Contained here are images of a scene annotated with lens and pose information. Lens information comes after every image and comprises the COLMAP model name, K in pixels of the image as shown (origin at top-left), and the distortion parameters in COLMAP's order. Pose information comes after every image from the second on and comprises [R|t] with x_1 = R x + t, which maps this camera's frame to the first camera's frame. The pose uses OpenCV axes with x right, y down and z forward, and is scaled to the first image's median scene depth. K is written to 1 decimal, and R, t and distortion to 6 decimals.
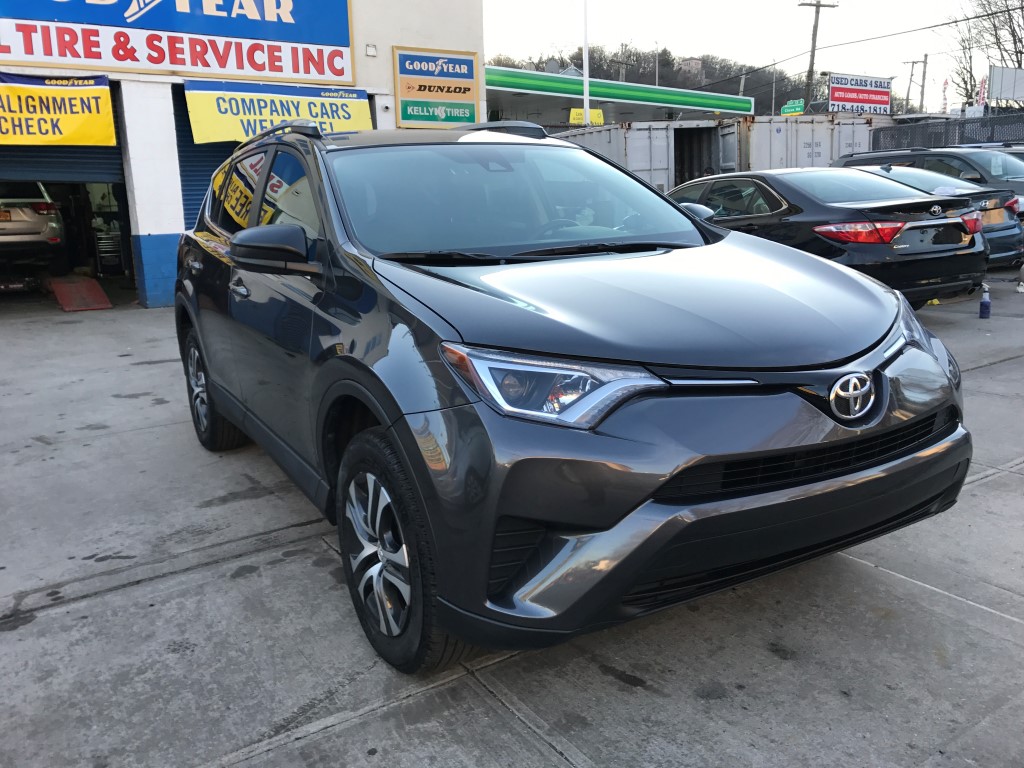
lens RADIAL K [[838.6, 0, 495.6], [0, 838.6, 400.0], [0, 0, 1]] dist [-0.006395, 0.007681]
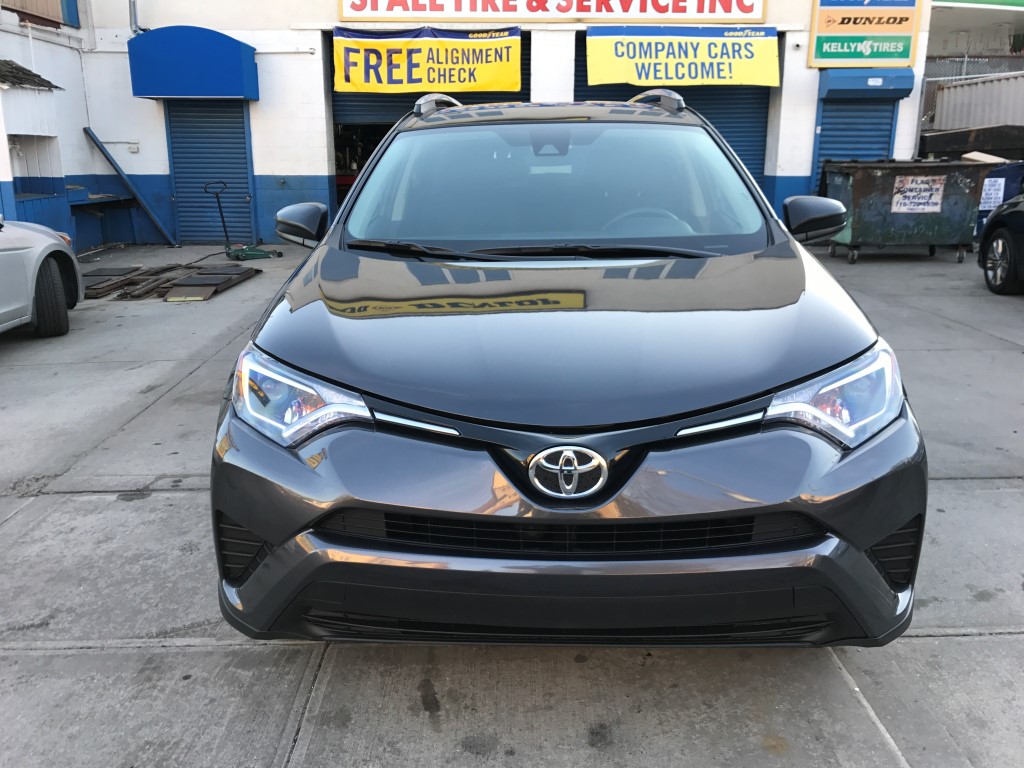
lens RADIAL K [[838.6, 0, 490.0], [0, 838.6, 388.9], [0, 0, 1]] dist [-0.006395, 0.007681]
pose [[0.842880, 0.172503, -0.509701, 0.140854], [-0.140016, 0.984903, 0.101789, -0.029335], [0.519566, -0.014430, 0.854309, 0.044142]]
